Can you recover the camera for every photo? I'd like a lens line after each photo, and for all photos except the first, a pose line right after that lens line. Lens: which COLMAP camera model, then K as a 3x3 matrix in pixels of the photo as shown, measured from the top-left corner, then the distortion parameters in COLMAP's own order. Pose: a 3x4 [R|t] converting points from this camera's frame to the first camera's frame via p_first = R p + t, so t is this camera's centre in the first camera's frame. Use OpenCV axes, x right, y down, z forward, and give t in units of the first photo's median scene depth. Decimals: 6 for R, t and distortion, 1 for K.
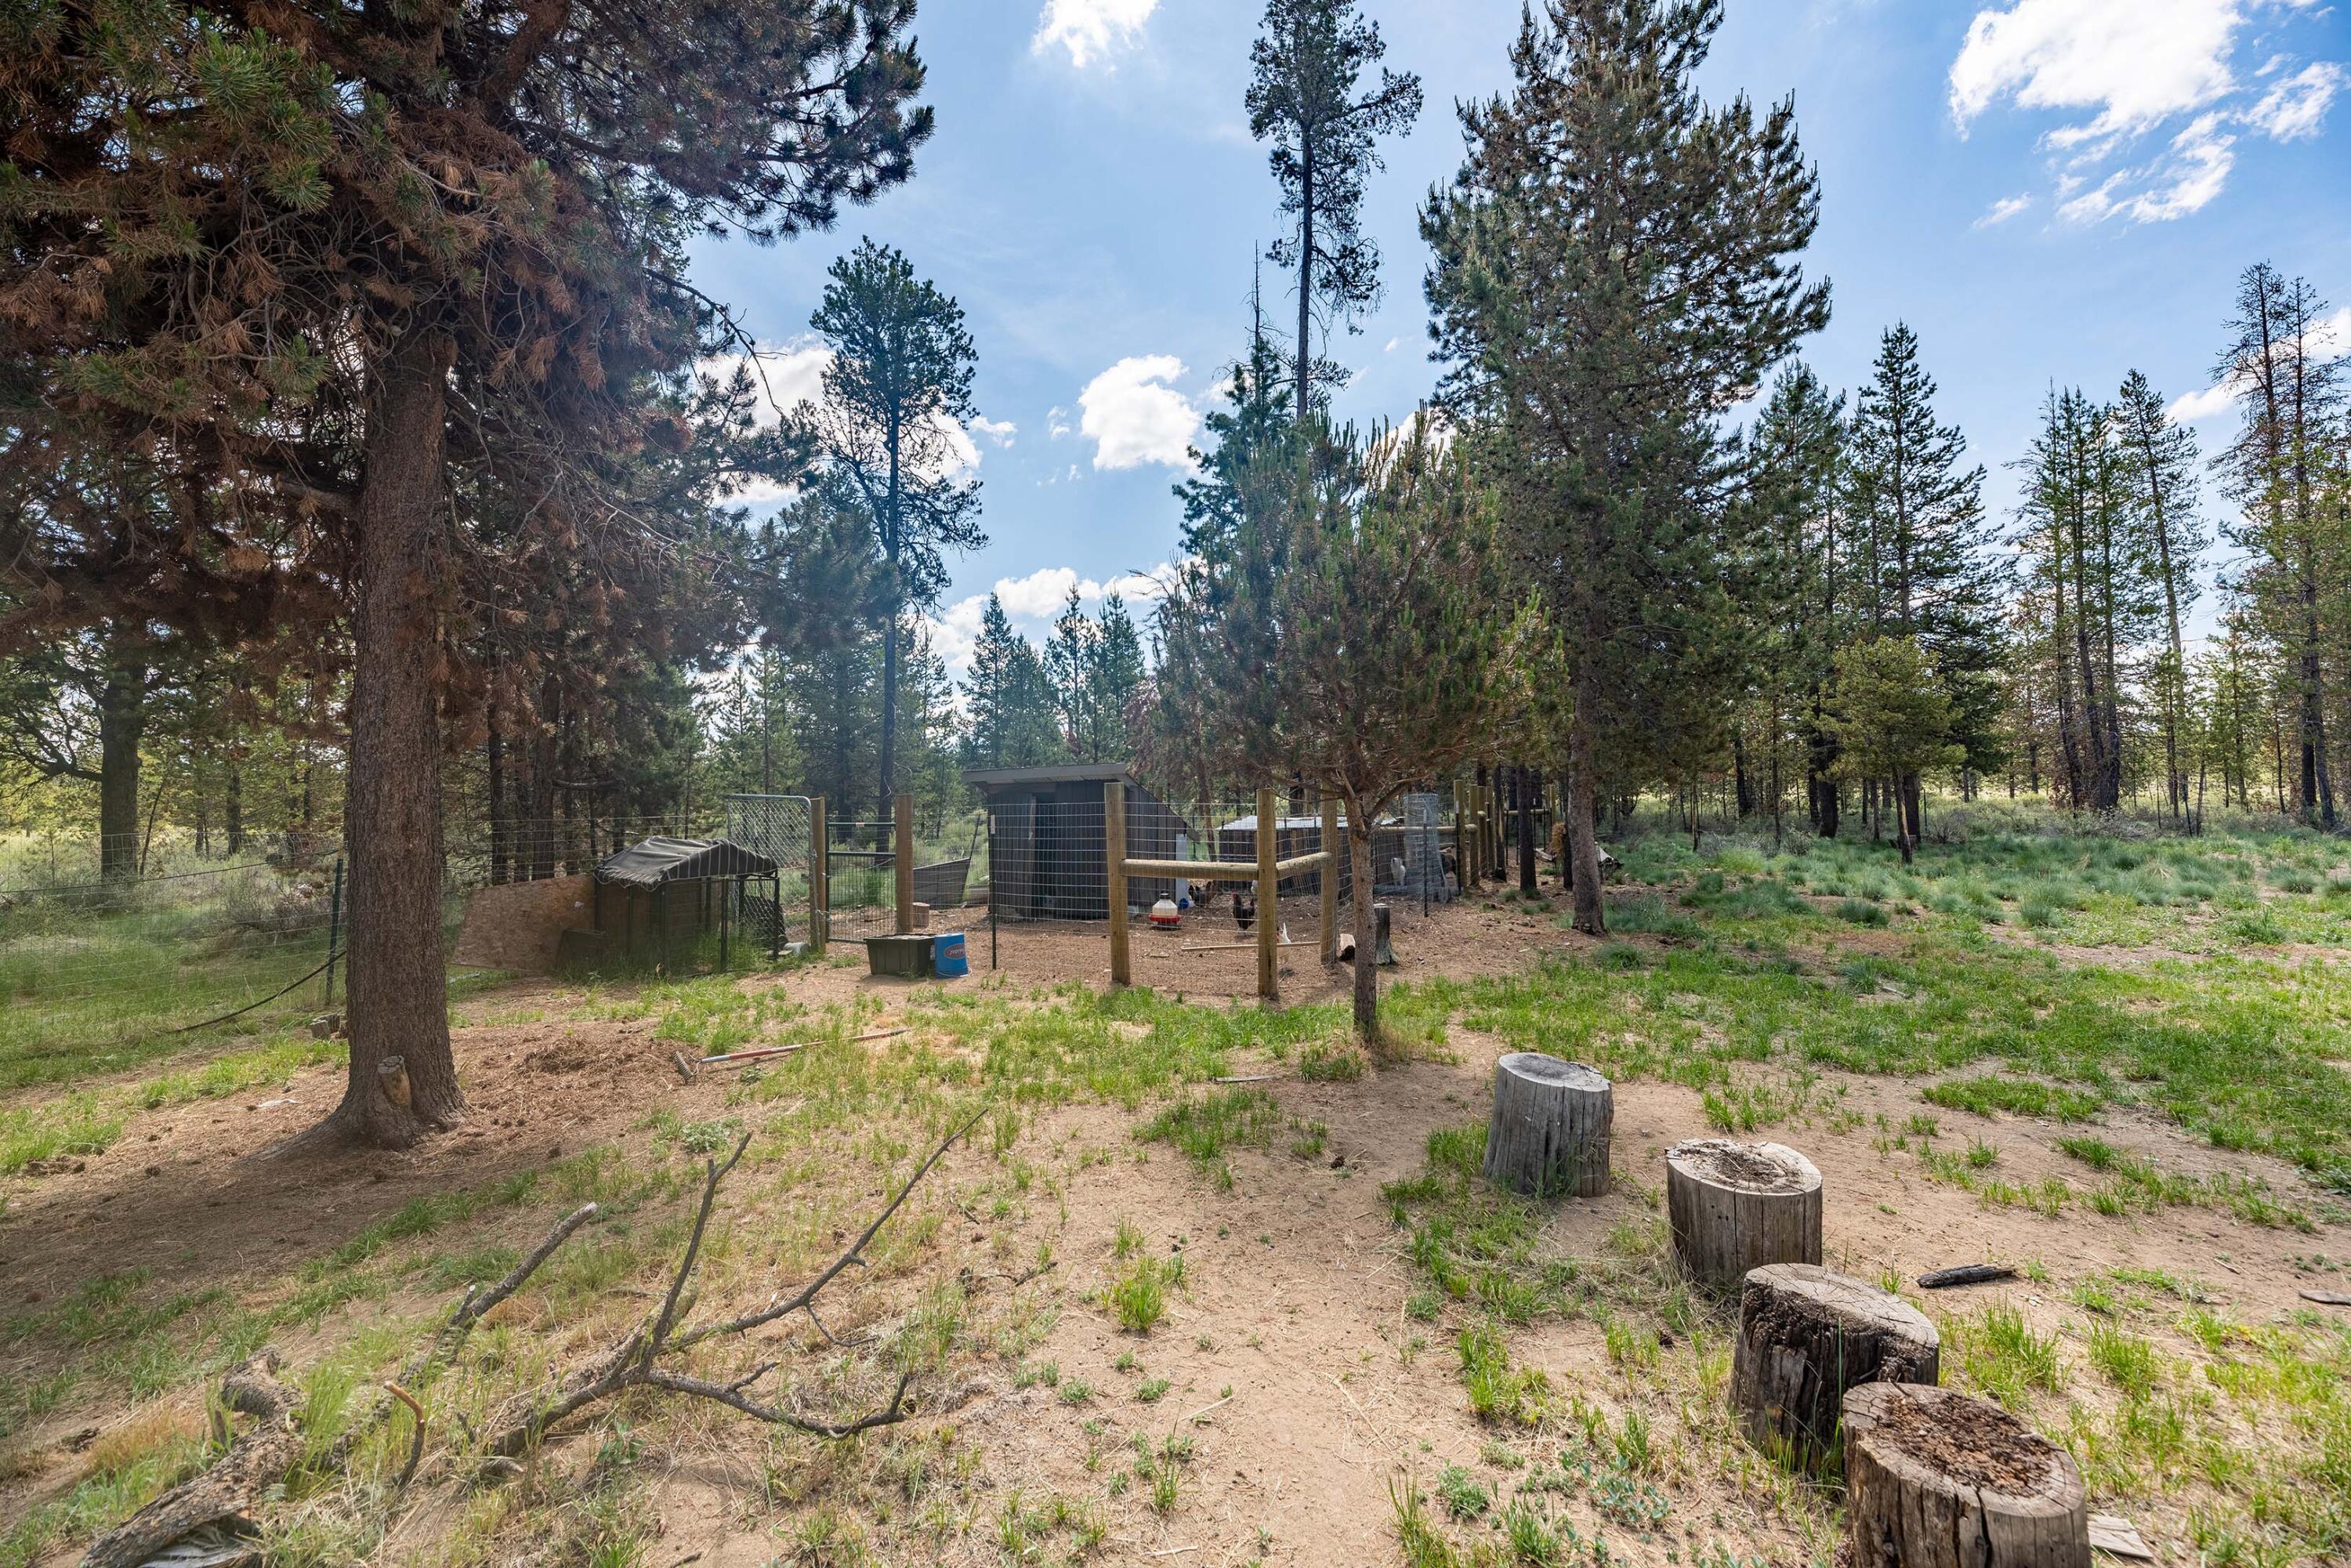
lens RADIAL K [[947.5, 0, 1173.8], [0, 947.5, 789.8], [0, 0, 1]] dist [-0.000806, 0.000171]
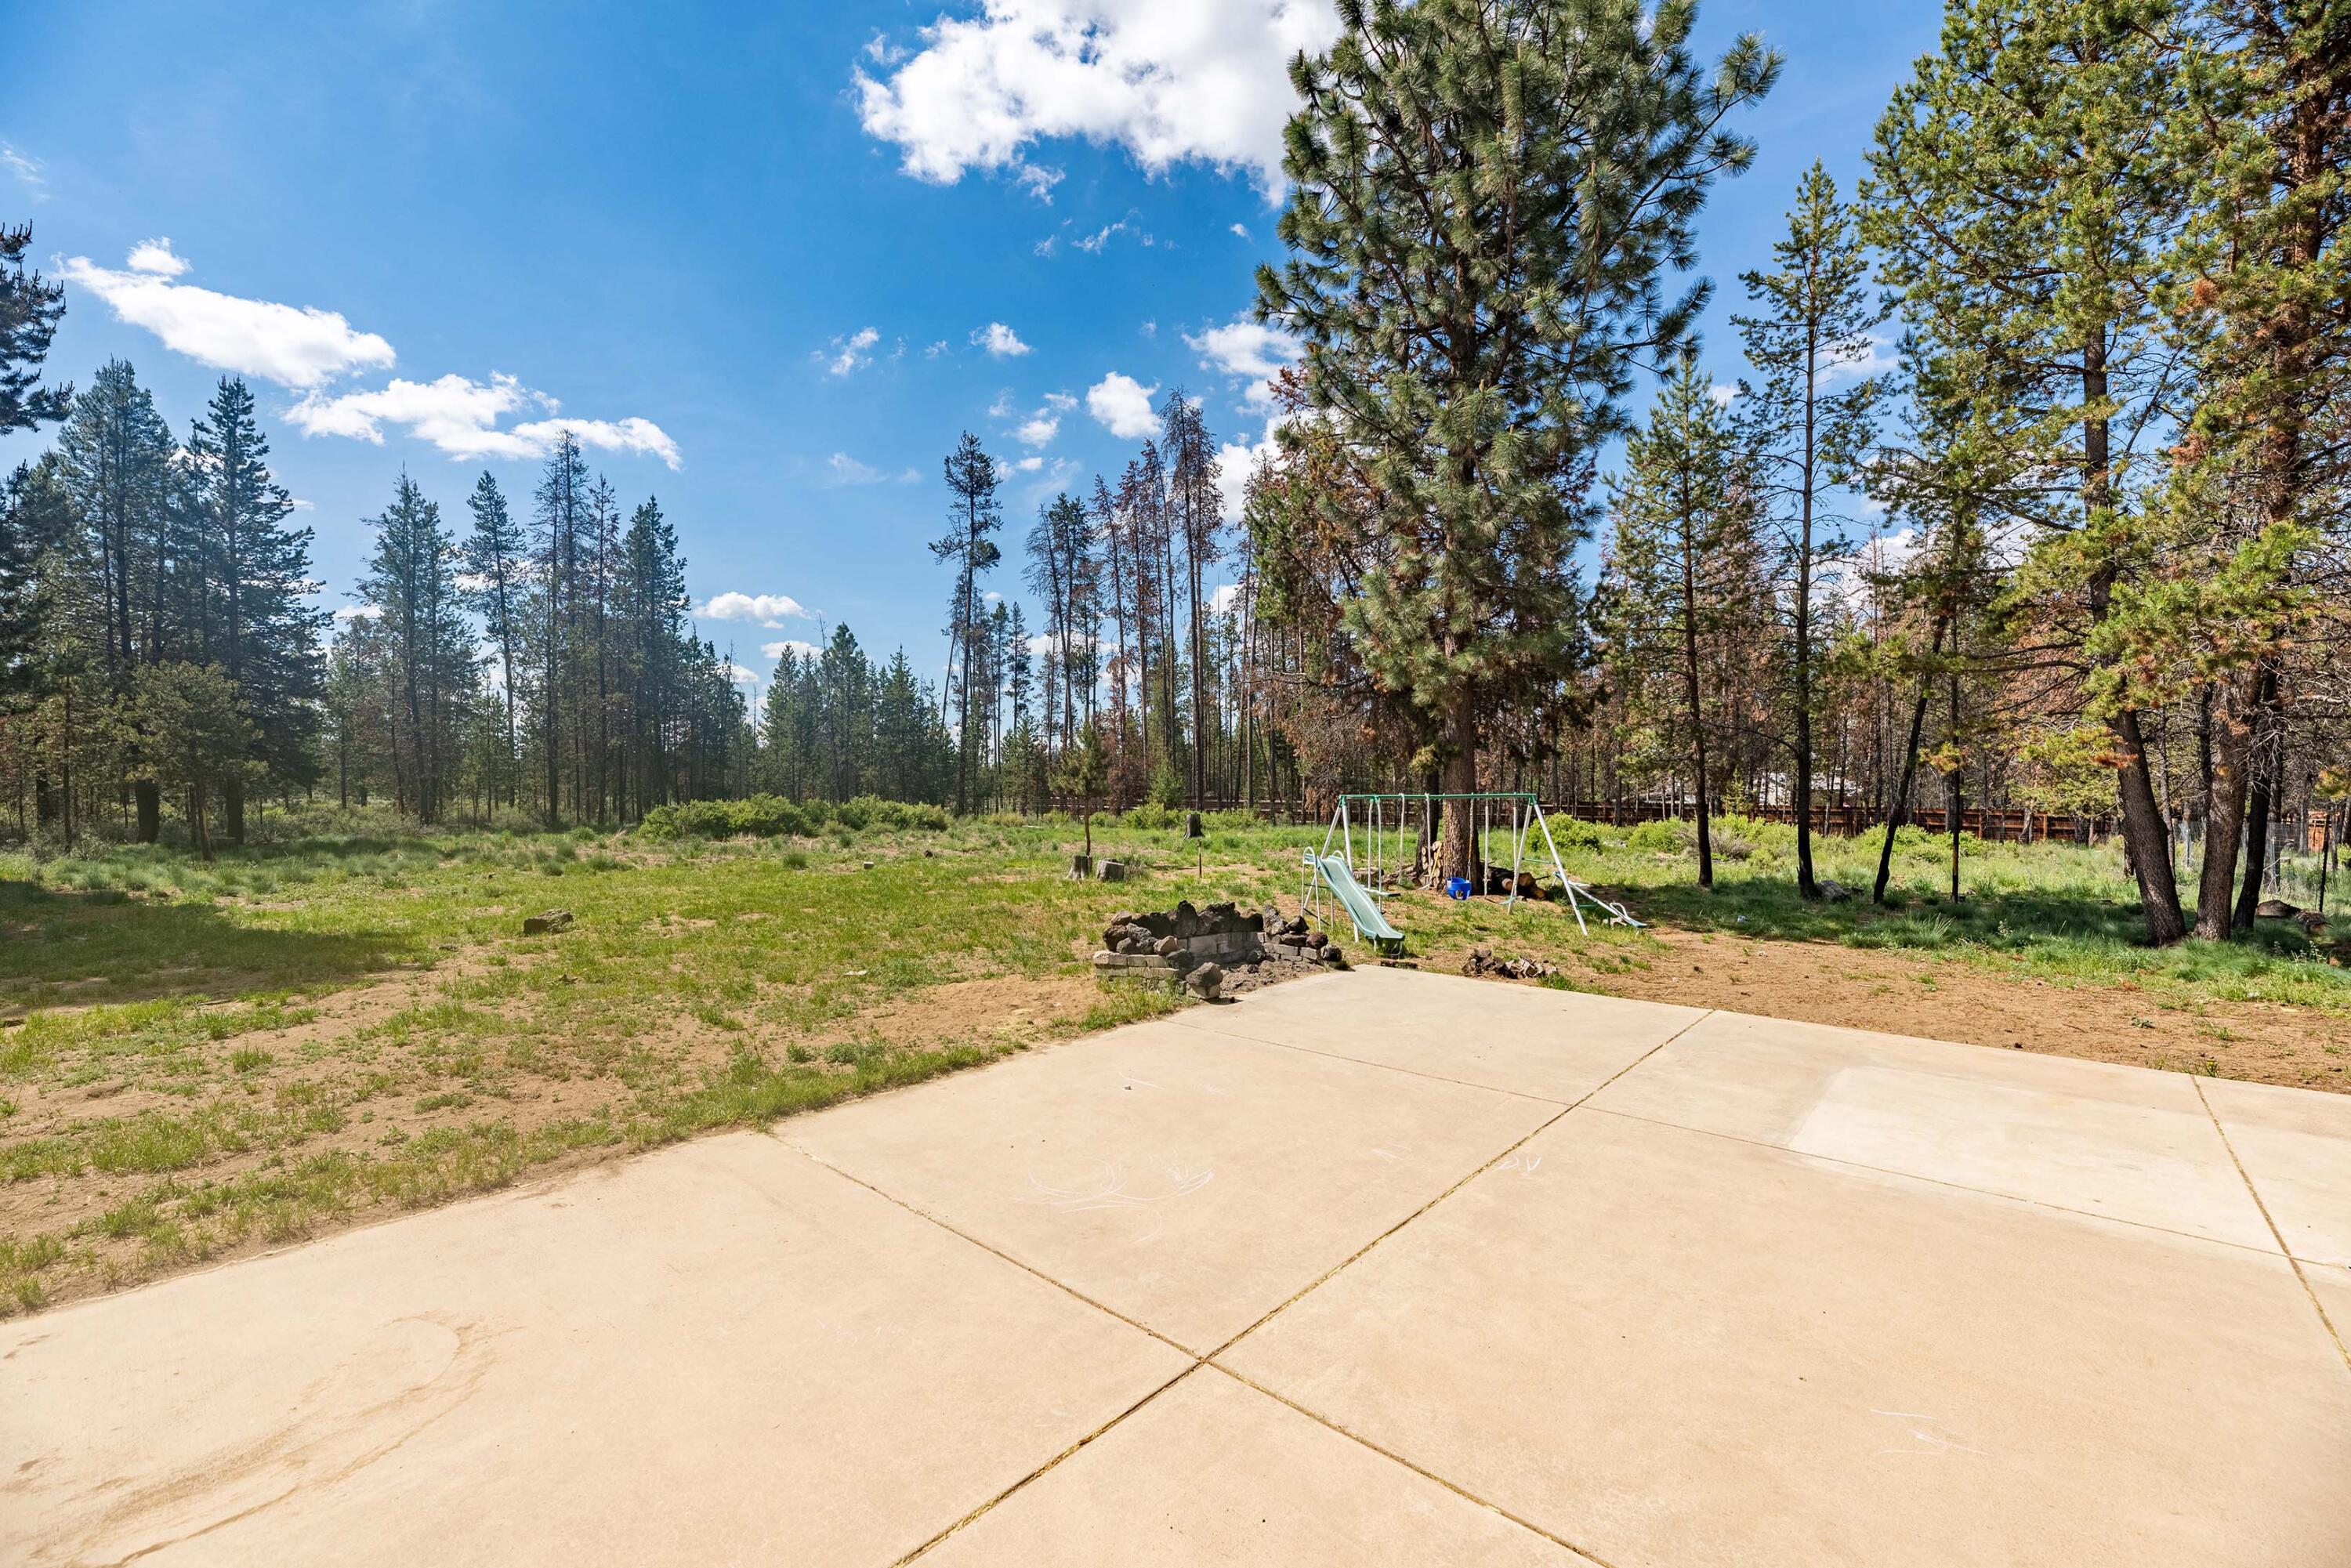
lens RADIAL K [[947.5, 0, 1173.4], [0, 947.5, 783.9], [0, 0, 1]] dist [-0.000806, 0.000171]
pose [[0.183664, 0.031532, 0.982483, -0.105505], [-0.014416, 0.999464, -0.029382, -0.001307], [-0.982883, -0.008767, 0.184020, -0.284824]]
